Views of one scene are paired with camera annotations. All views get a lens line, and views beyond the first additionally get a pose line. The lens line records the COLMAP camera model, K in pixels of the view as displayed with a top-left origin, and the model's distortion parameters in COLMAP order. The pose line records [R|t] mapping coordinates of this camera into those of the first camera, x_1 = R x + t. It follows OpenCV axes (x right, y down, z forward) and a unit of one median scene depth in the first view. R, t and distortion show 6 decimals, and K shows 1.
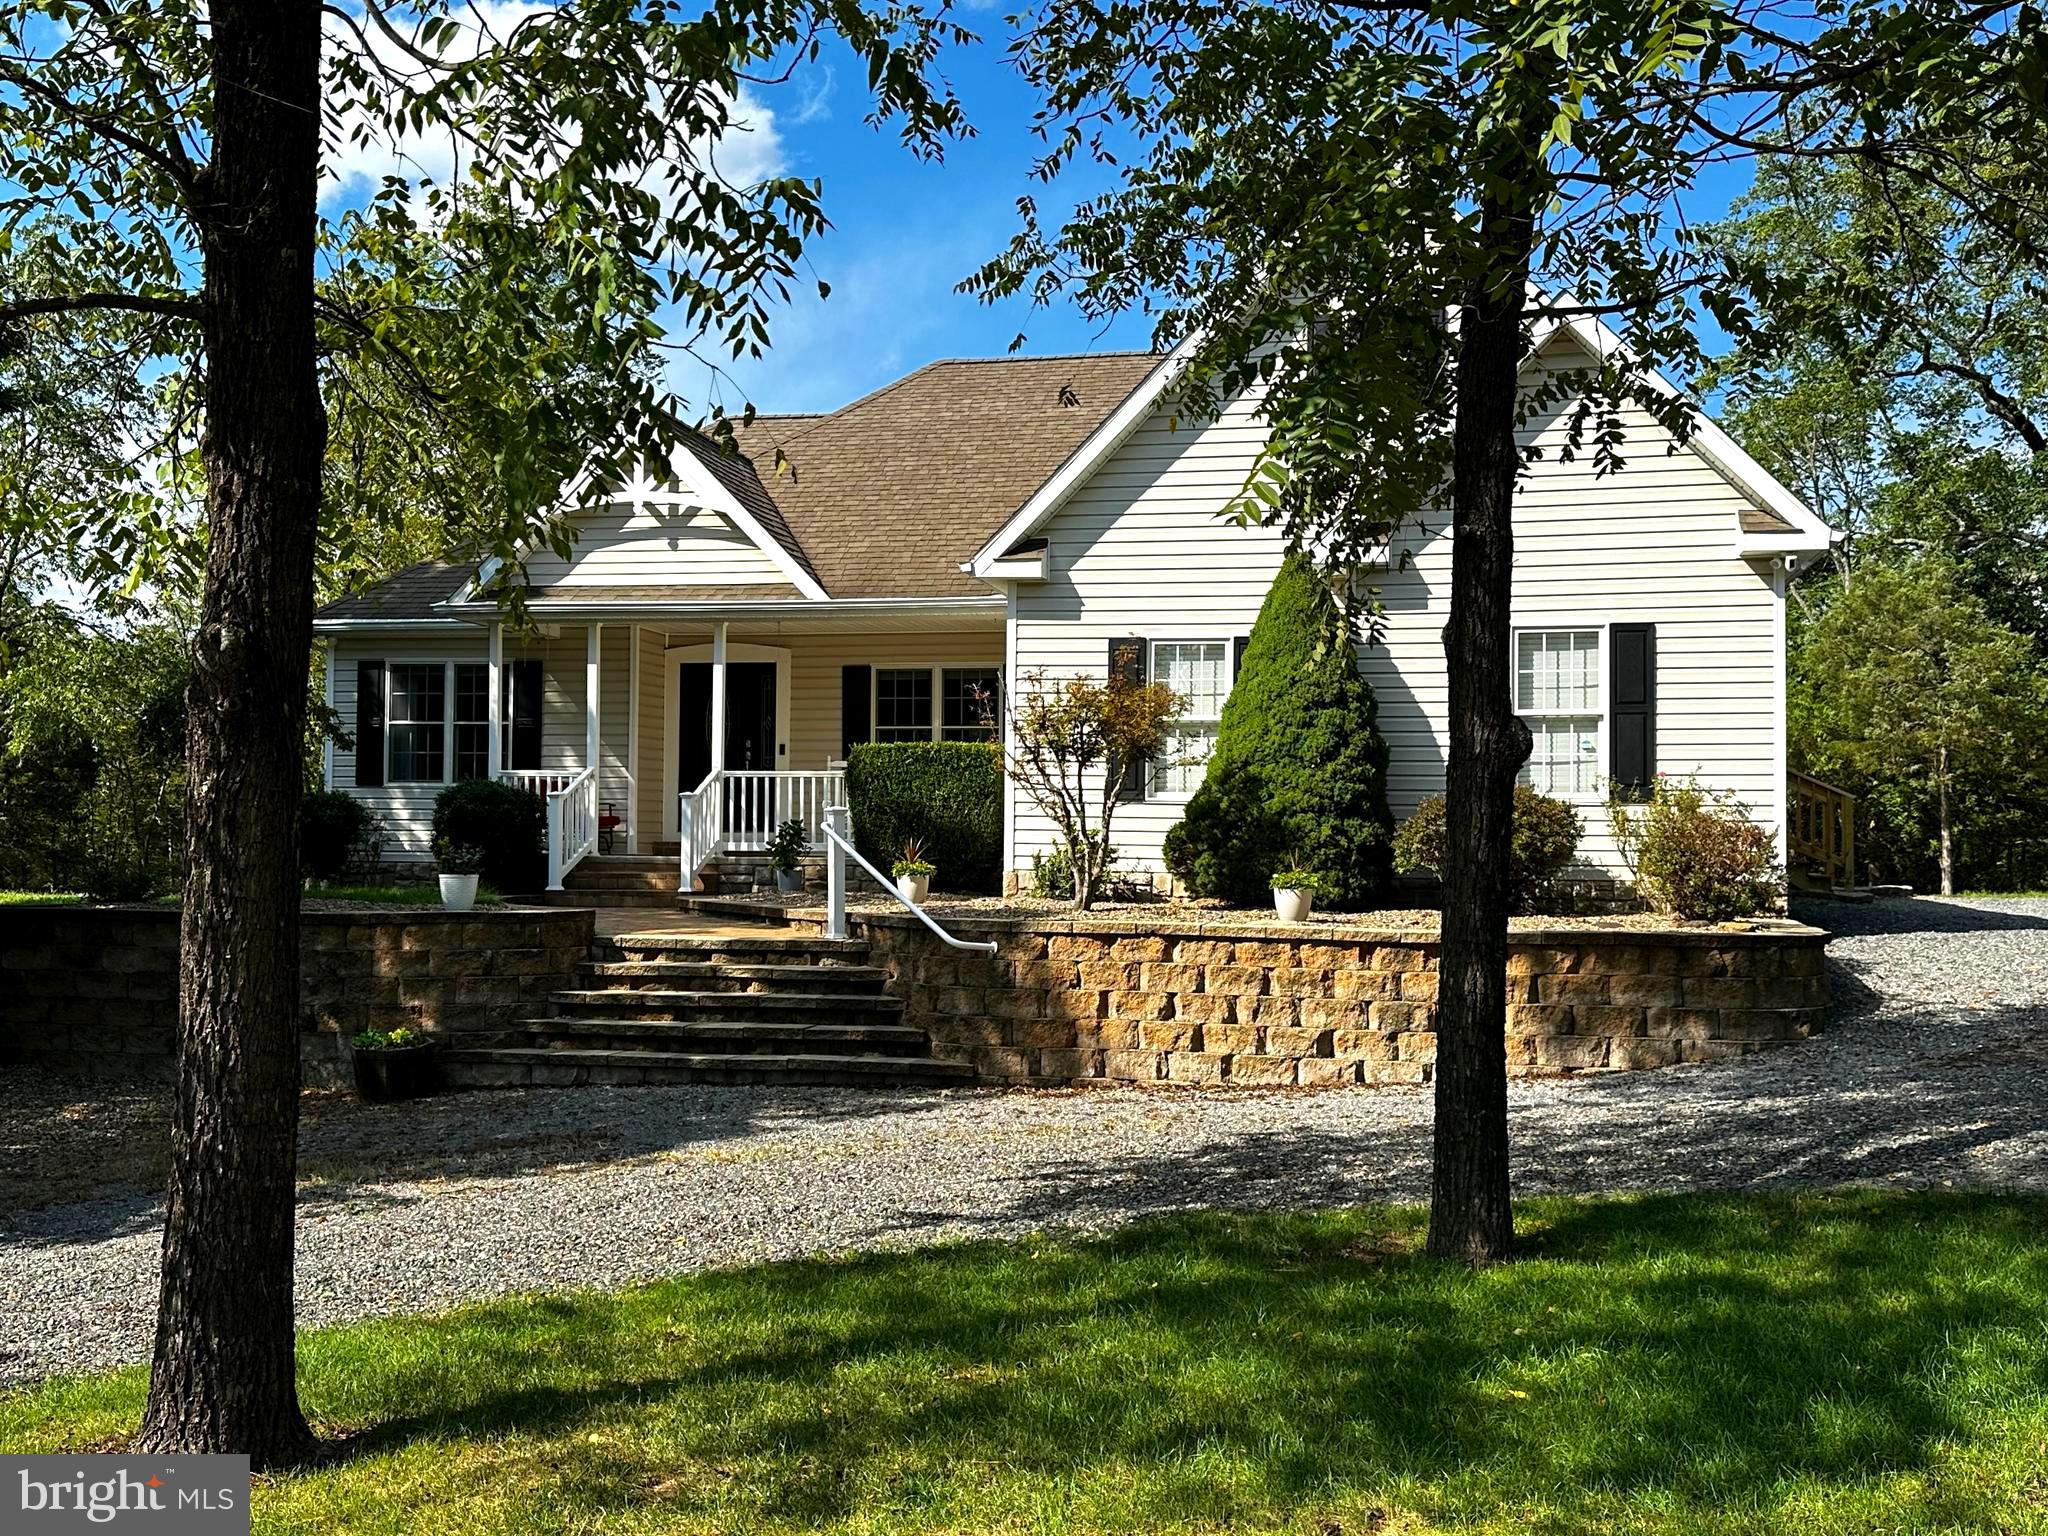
lens RADIAL K [[2040.7, 0, 1024.0], [0, 2040.7, 768.0], [0, 0, 1]] dist [0.077606, -0.006367]
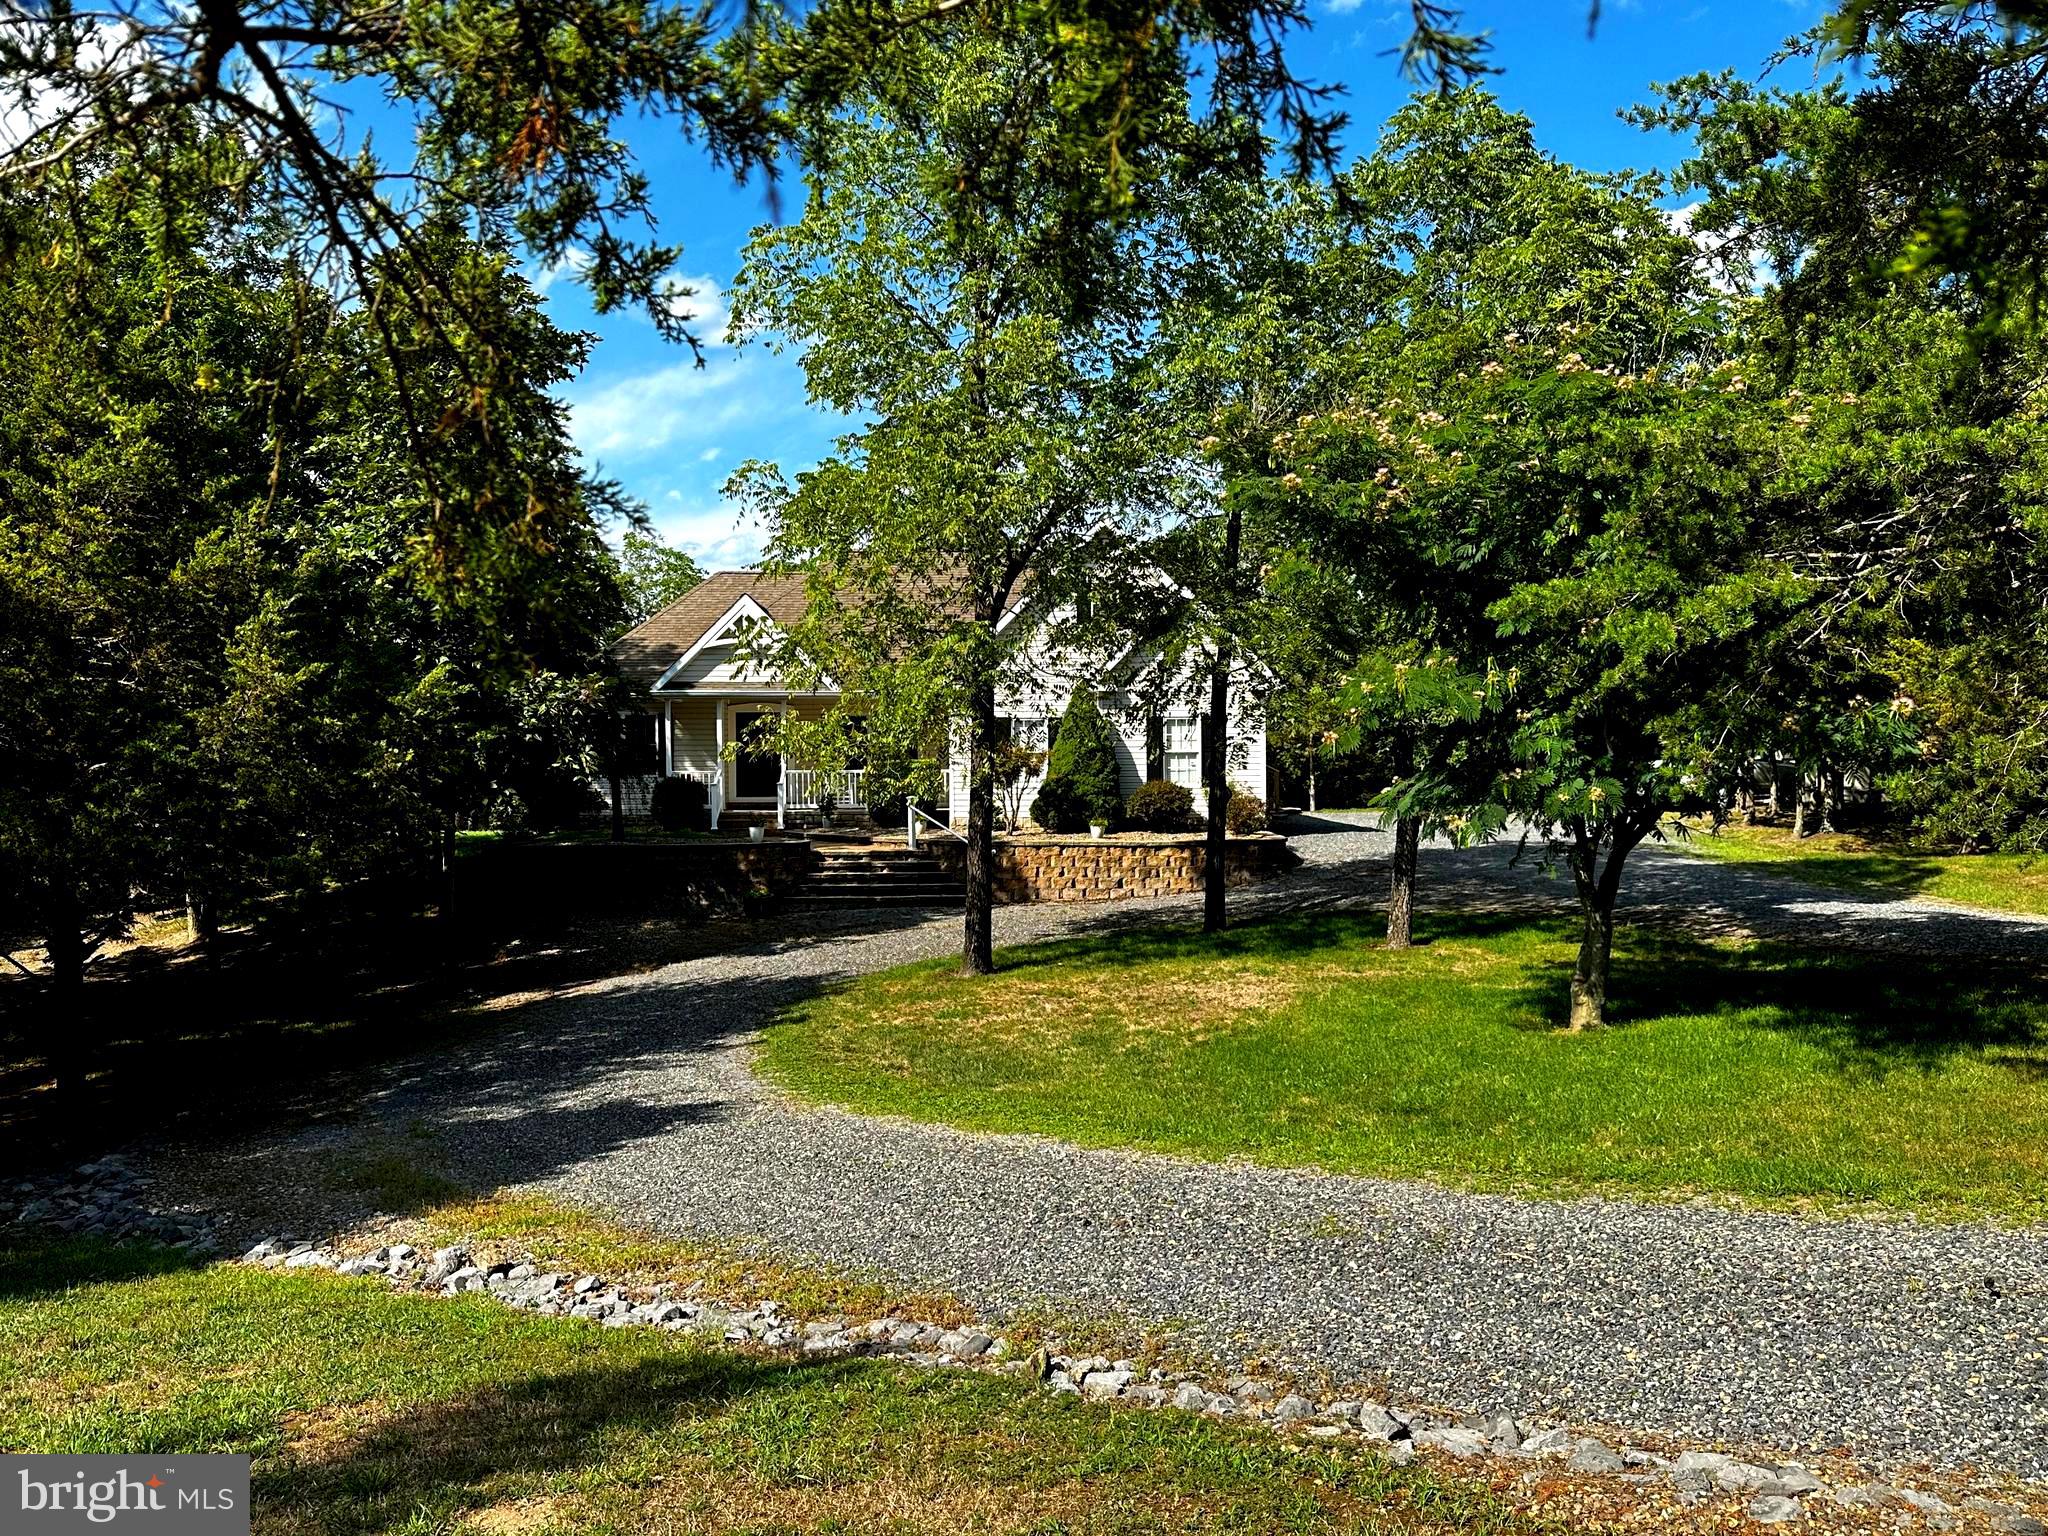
lens RADIAL K [[1588.0, 0, 1024.0], [0, 1588.0, 768.0], [0, 0, 1]] dist [0.003442, 0.000231]
pose [[0.968229, -0.014762, 0.249631, -0.421521], [0.004179, 0.999072, 0.042871, -0.092851], [-0.250032, -0.040466, 0.967392, -0.850893]]
